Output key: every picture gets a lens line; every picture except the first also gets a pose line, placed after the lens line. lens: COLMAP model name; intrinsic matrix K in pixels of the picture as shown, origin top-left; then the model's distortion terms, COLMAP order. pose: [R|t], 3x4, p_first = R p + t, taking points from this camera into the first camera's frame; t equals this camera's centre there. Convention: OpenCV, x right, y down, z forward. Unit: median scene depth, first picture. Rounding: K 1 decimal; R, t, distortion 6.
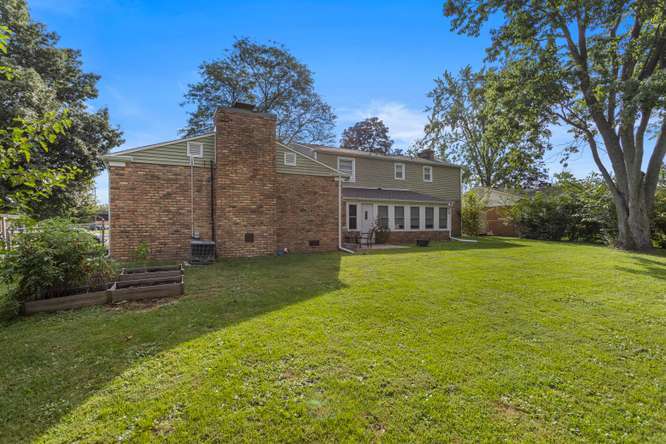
lens RADIAL K [[315.9, 0, 333.0], [0, 315.9, 222.0], [0, 0, 1]] dist [-0.001740, -0.000168]
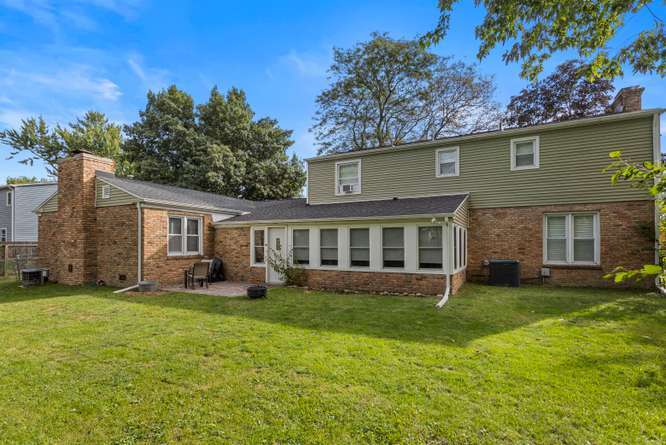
lens RADIAL K [[329.1, 0, 332.9], [0, 329.1, 241.7], [0, 0, 1]] dist [0.001709, 0.000316]
pose [[0.576823, -0.004392, -0.816857, 0.770302], [0.003565, 0.999990, -0.002859, -0.023989], [0.816861, -0.001263, 0.576833, 0.668425]]
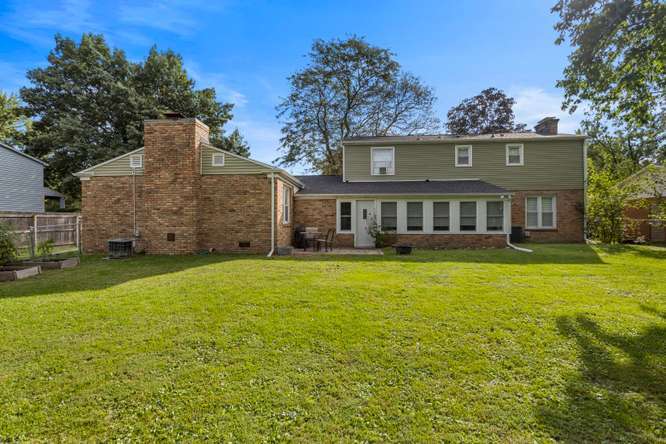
lens RADIAL K [[327.5, 0, 333.0], [0, 327.5, 222.0], [0, 0, 1]] dist [0.000020, -0.000053]
pose [[0.847132, -0.001819, -0.531380, 0.492660], [0.002641, 0.999996, 0.000787, -0.001003], [0.531377, -0.002070, 0.847133, 0.211406]]
